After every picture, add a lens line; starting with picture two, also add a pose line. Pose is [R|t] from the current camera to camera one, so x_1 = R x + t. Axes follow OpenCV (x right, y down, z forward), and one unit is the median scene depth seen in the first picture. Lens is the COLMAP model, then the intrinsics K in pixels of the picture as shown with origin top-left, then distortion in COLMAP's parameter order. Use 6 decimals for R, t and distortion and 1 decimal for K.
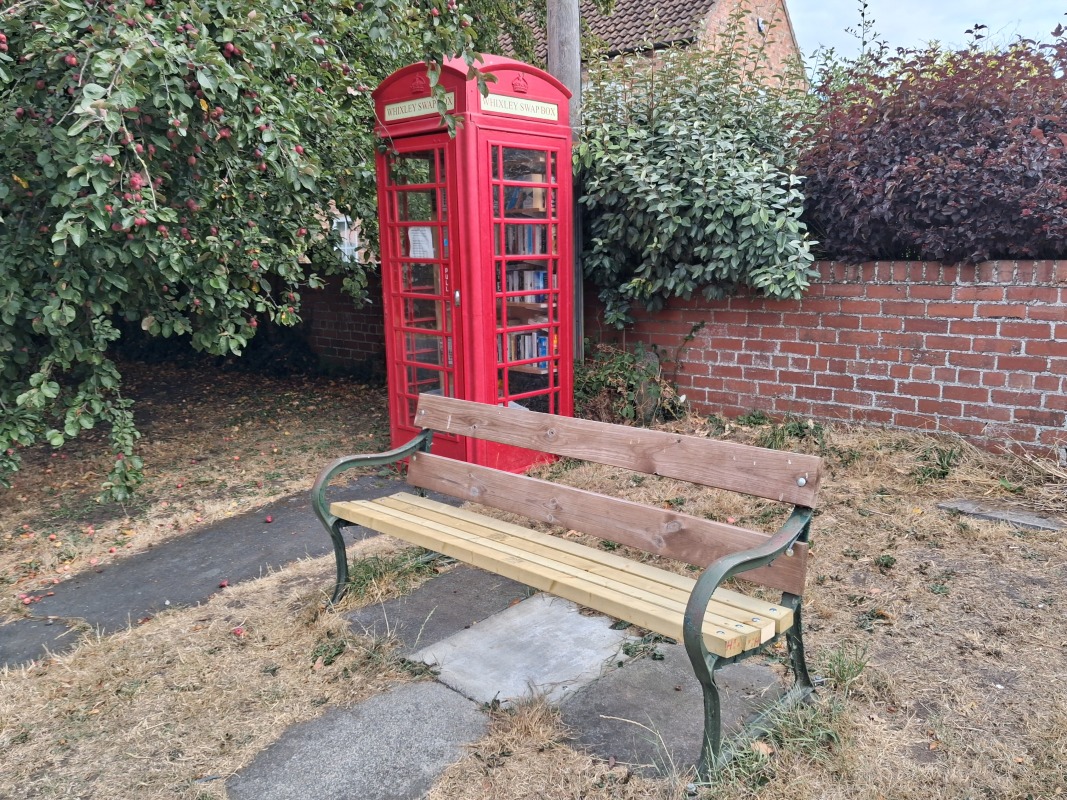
lens RADIAL K [[851.5, 0, 543.2], [0, 851.5, 393.6], [0, 0, 1]] dist [-0.000292, -0.062640]
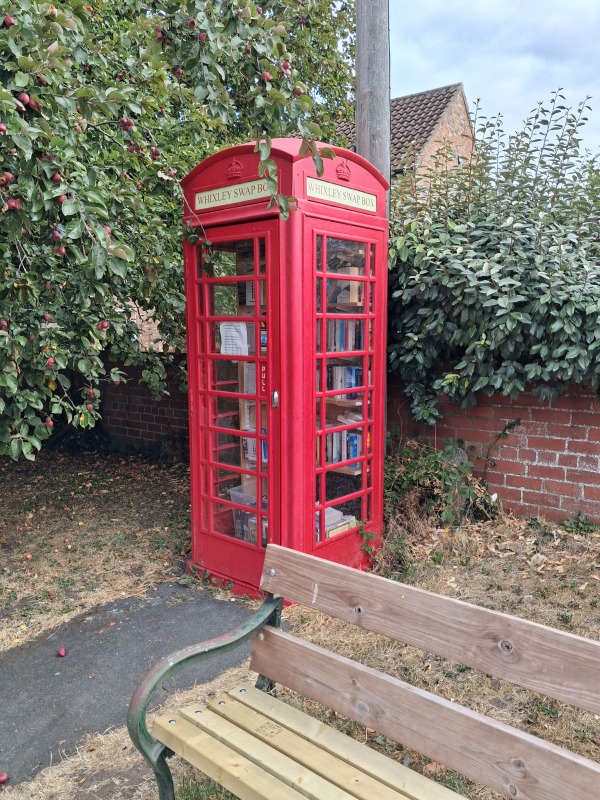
lens RADIAL K [[638.5, 0, 297.0], [0, 638.5, 402.6], [0, 0, 1]] dist [-0.000292, -0.062640]
pose [[0.999275, 0.002708, 0.037971, -0.098817], [-0.000482, 0.998287, -0.058498, -0.065394], [-0.038064, 0.058438, 0.997565, 0.302030]]
